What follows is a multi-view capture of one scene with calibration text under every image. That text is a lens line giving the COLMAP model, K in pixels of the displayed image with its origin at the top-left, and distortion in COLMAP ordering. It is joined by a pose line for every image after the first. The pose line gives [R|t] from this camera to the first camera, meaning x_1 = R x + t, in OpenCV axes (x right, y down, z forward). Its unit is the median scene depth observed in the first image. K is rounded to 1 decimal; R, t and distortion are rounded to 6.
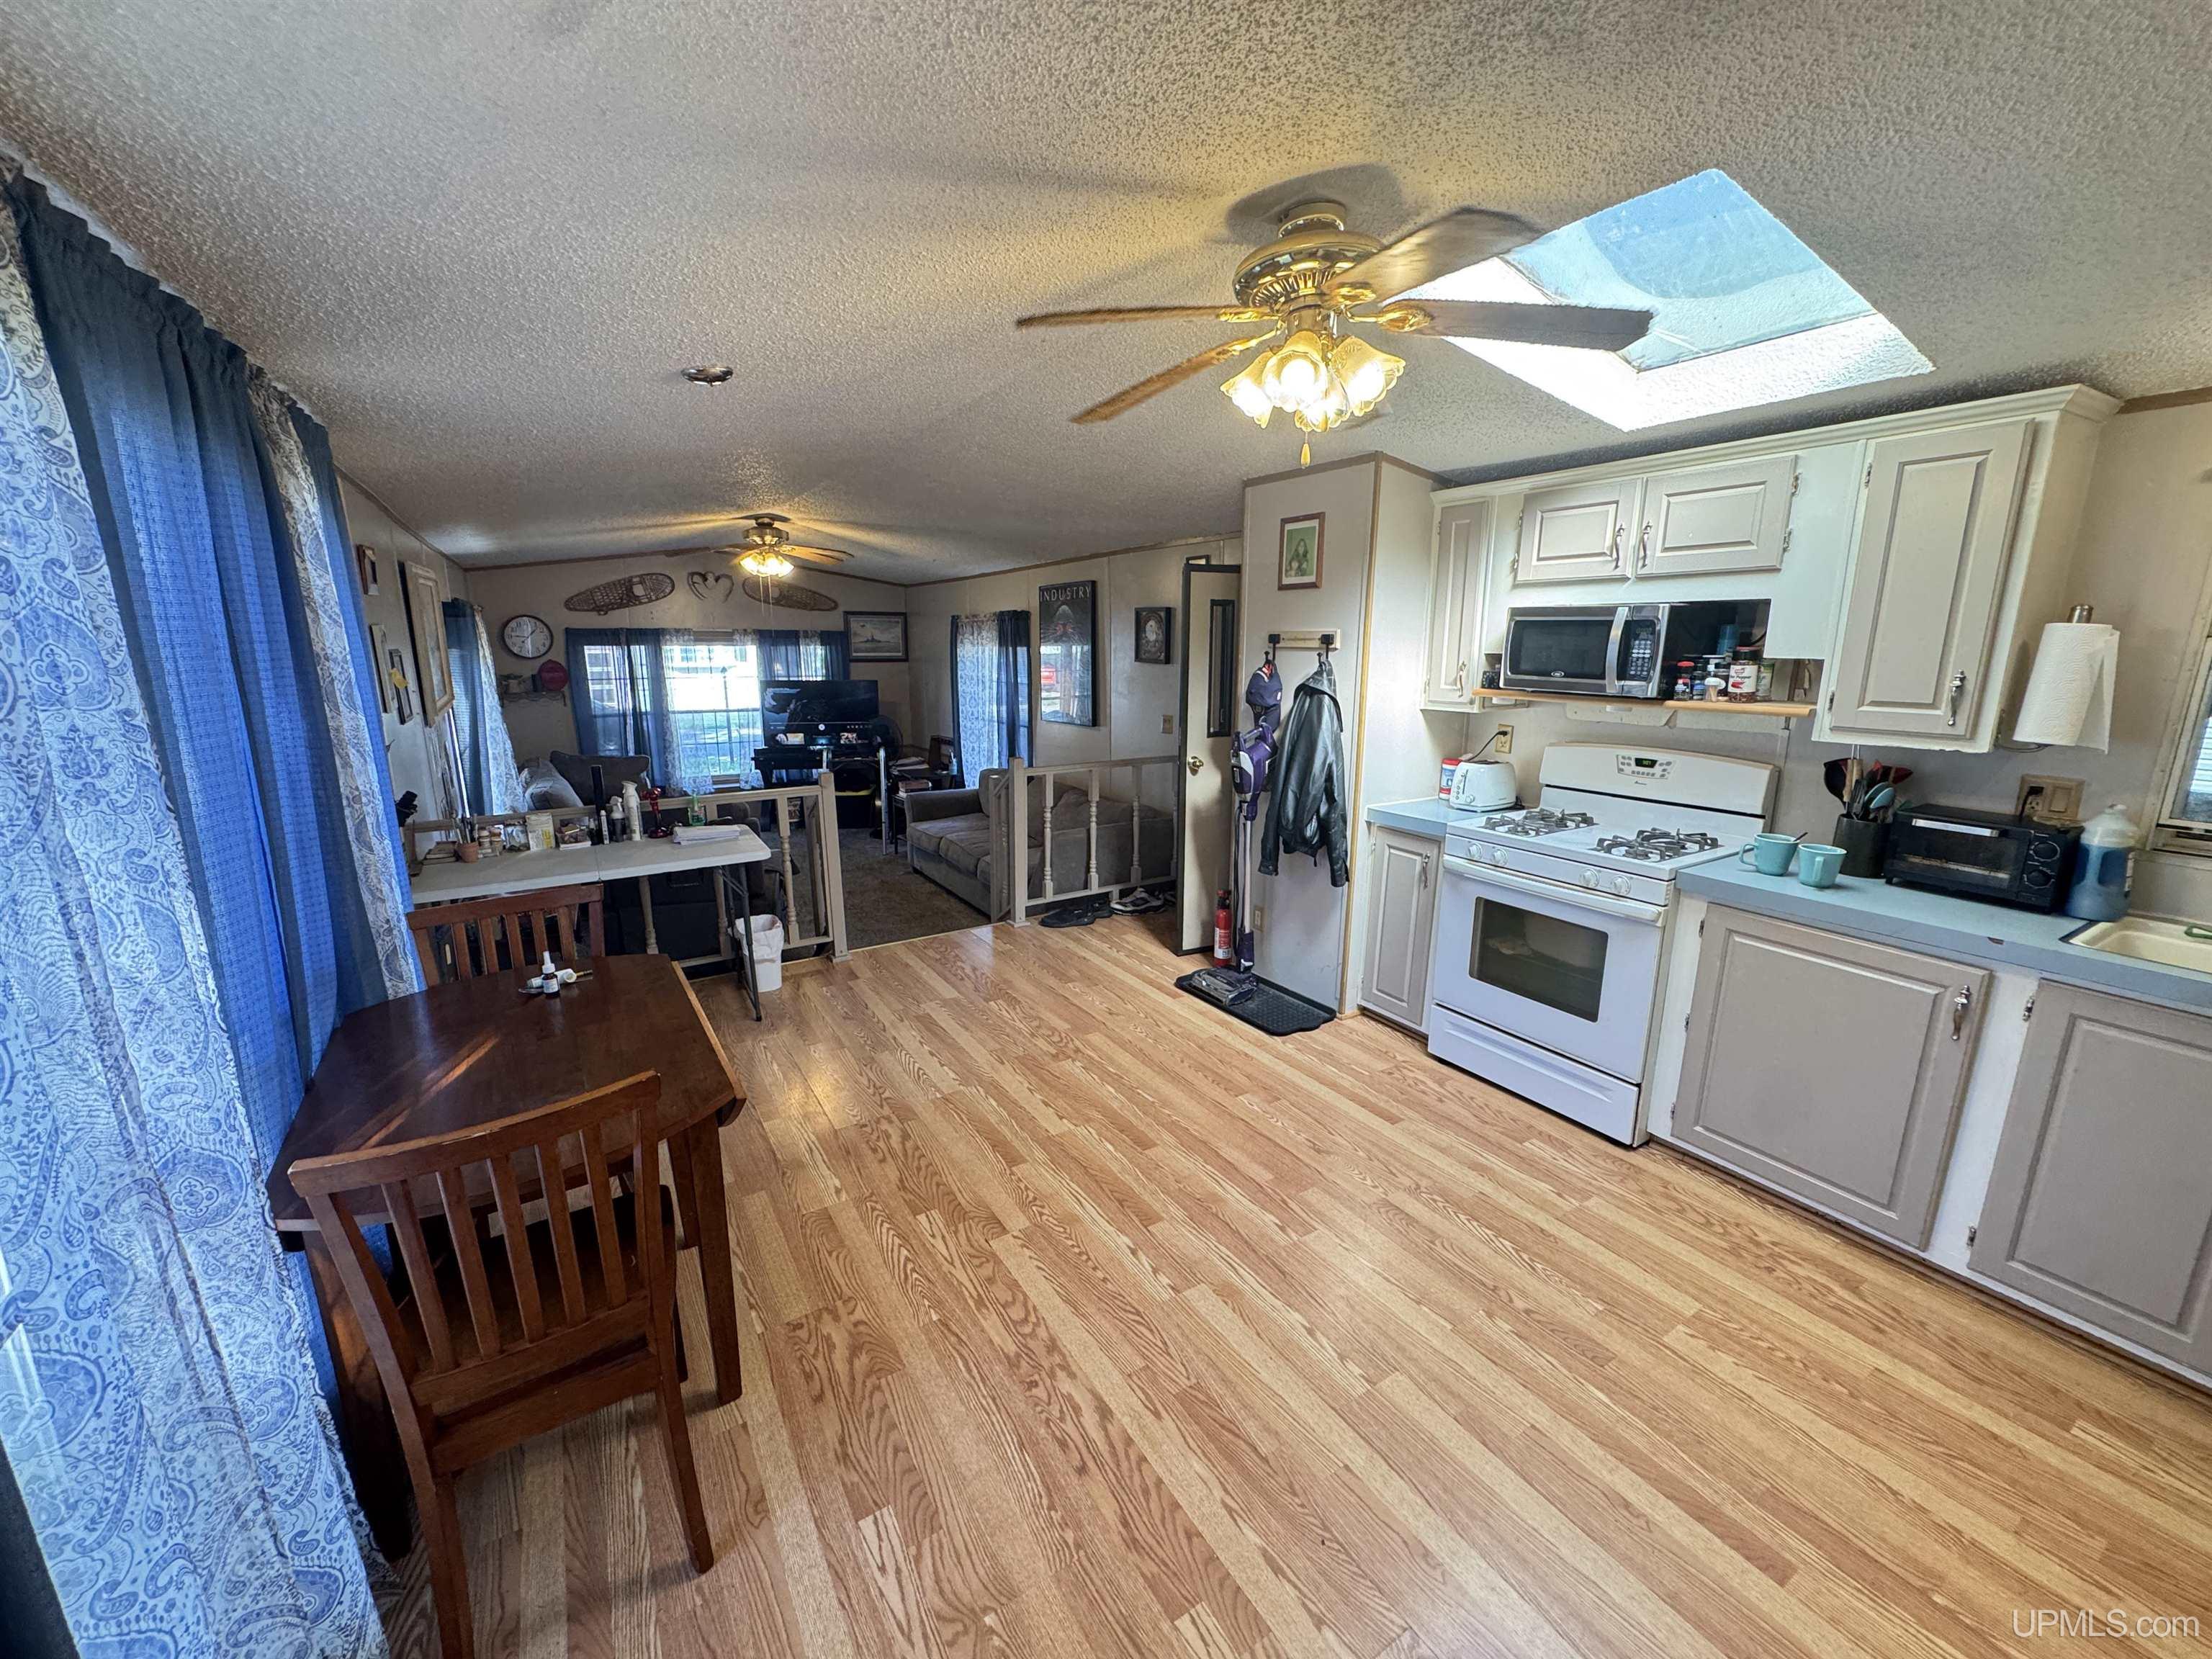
lens RADIAL K [[886.2, 0, 1100.3], [0, 886.2, 832.3], [0, 0, 1]] dist [0.000162, -0.000028]
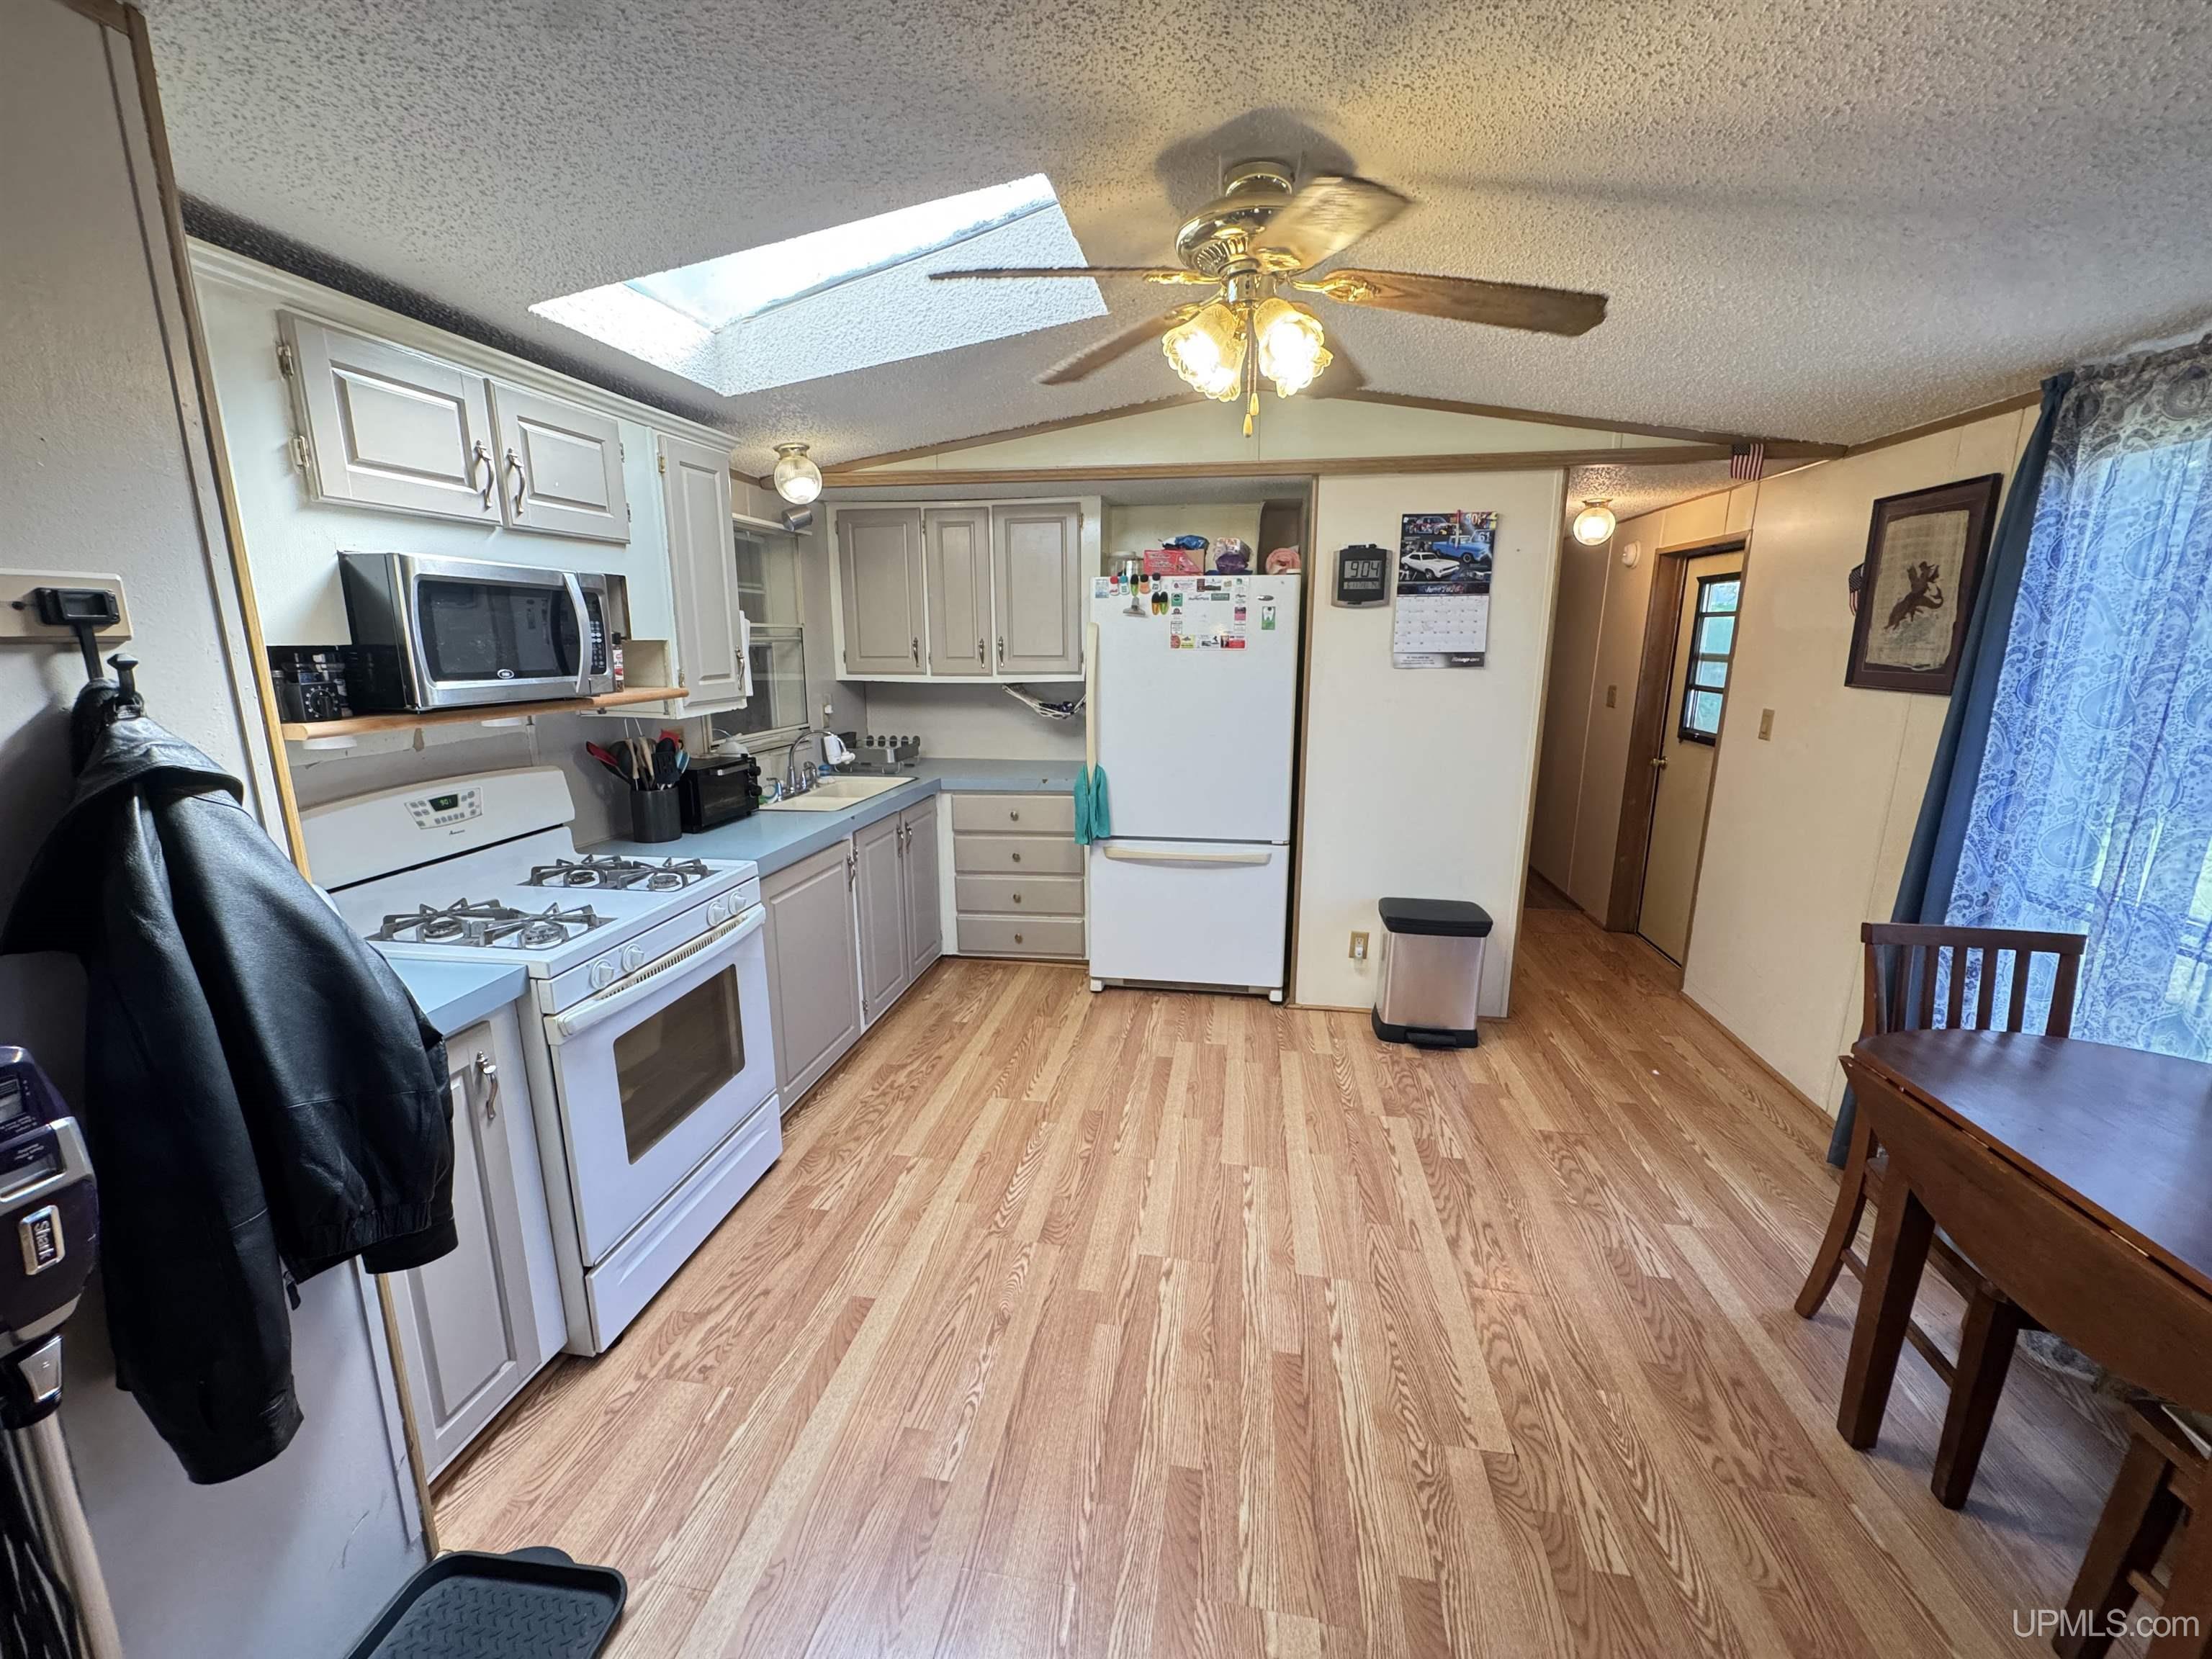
lens RADIAL K [[886.2, 0, 1102.0], [0, 886.2, 830.2], [0, 0, 1]] dist [0.000162, -0.000028]
pose [[-0.757769, -0.143354, 0.636581, -0.257369], [0.140717, 0.916714, 0.373944, -0.317993], [-0.637170, 0.372941, -0.674485, 1.509578]]
